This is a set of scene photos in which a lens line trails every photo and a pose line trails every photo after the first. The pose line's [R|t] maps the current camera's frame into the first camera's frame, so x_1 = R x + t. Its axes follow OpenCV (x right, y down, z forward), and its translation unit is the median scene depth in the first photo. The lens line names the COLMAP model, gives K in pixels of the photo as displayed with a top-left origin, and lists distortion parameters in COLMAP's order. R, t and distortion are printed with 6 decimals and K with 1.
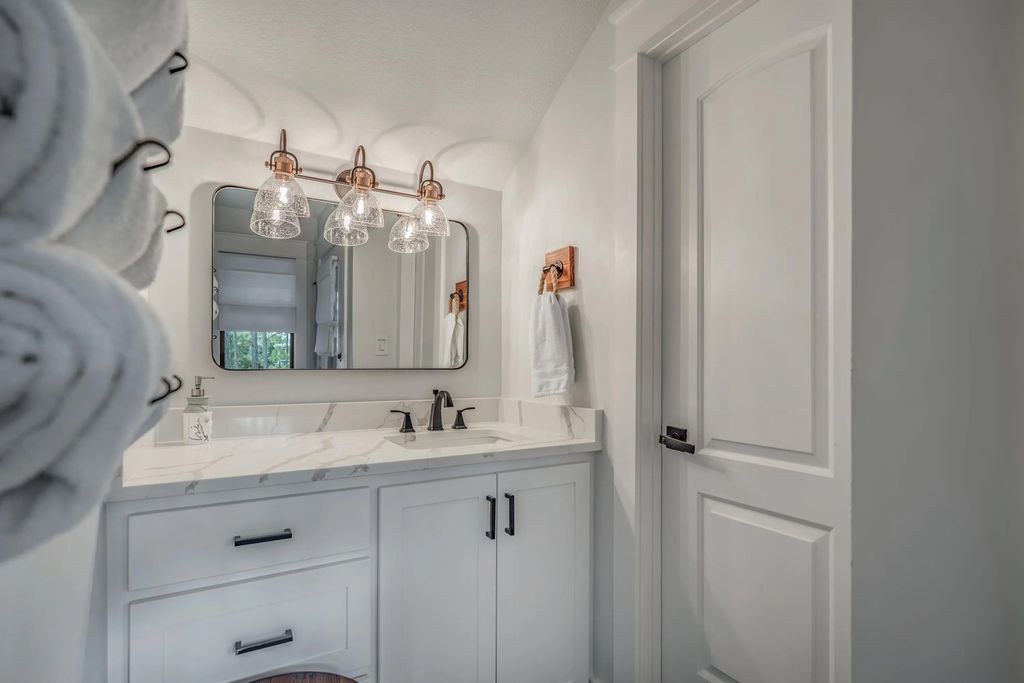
lens RADIAL K [[494.0, 0, 512.3], [0, 494.0, 360.1], [0, 0, 1]] dist [0.000233, 0.000045]
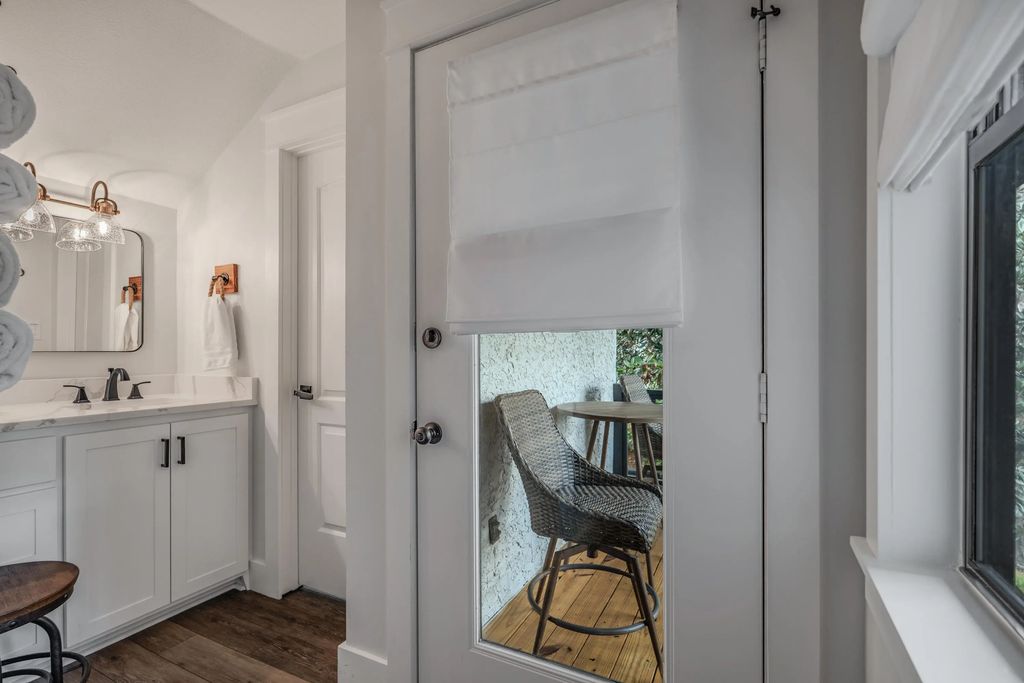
lens RADIAL K [[476.5, 0, 511.4], [0, 476.5, 349.3], [0, 0, 1]] dist [-0.000152, -0.000169]
pose [[0.839668, -0.004287, 0.543083, 0.041244], [0.000779, 0.999977, 0.006690, 0.006175], [-0.543099, -0.005195, 0.839653, -0.576934]]
